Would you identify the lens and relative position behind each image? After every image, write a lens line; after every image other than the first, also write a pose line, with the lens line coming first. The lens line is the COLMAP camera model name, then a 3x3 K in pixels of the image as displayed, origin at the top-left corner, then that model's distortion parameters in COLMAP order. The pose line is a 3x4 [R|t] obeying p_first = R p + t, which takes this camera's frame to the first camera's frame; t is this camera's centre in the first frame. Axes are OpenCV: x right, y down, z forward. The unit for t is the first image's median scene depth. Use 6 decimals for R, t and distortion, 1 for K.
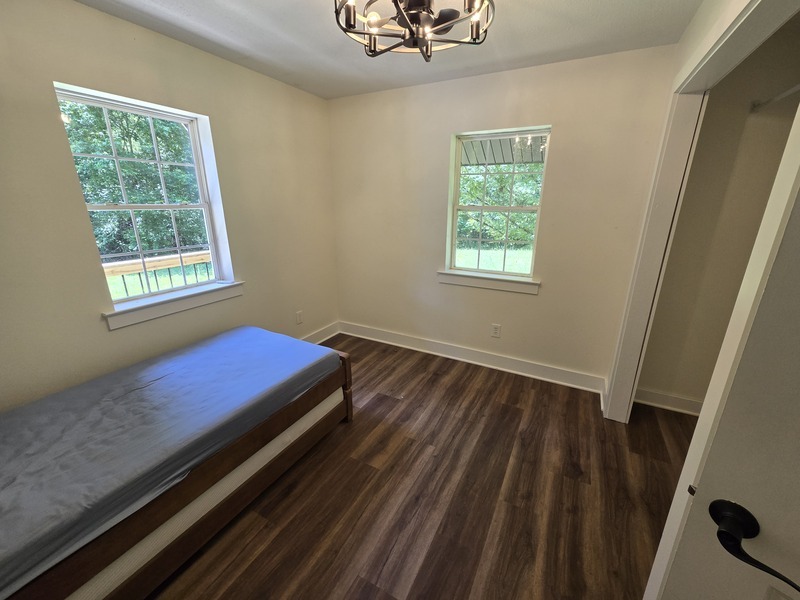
lens RADIAL K [[329.9, 0, 398.8], [0, 329.9, 300.8], [0, 0, 1]] dist [0.000708, 0.000885]
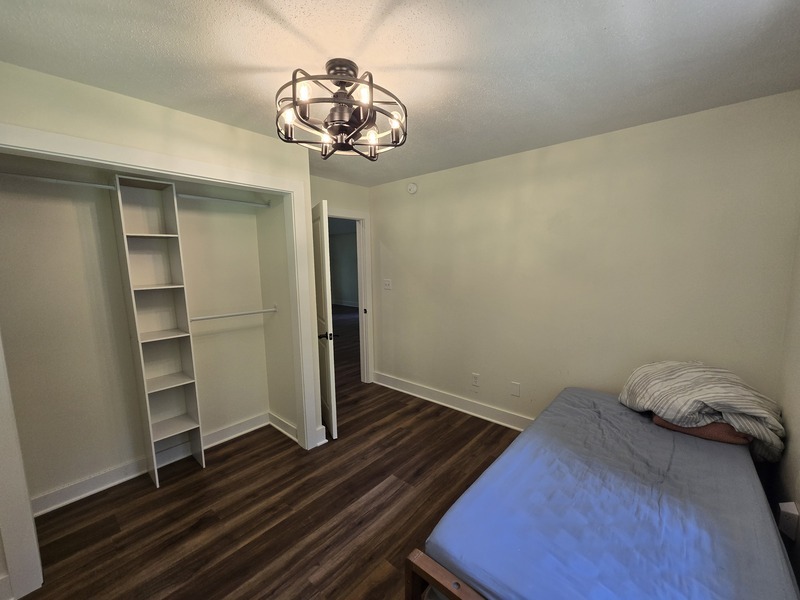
lens RADIAL K [[329.9, 0, 399.9], [0, 329.9, 302.5], [0, 0, 1]] dist [0.000708, 0.000885]
pose [[-0.975134, -0.021170, 0.220604, -0.289901], [0.071627, 0.911896, 0.404122, -0.503965], [-0.209723, 0.409874, -0.887704, 1.546002]]
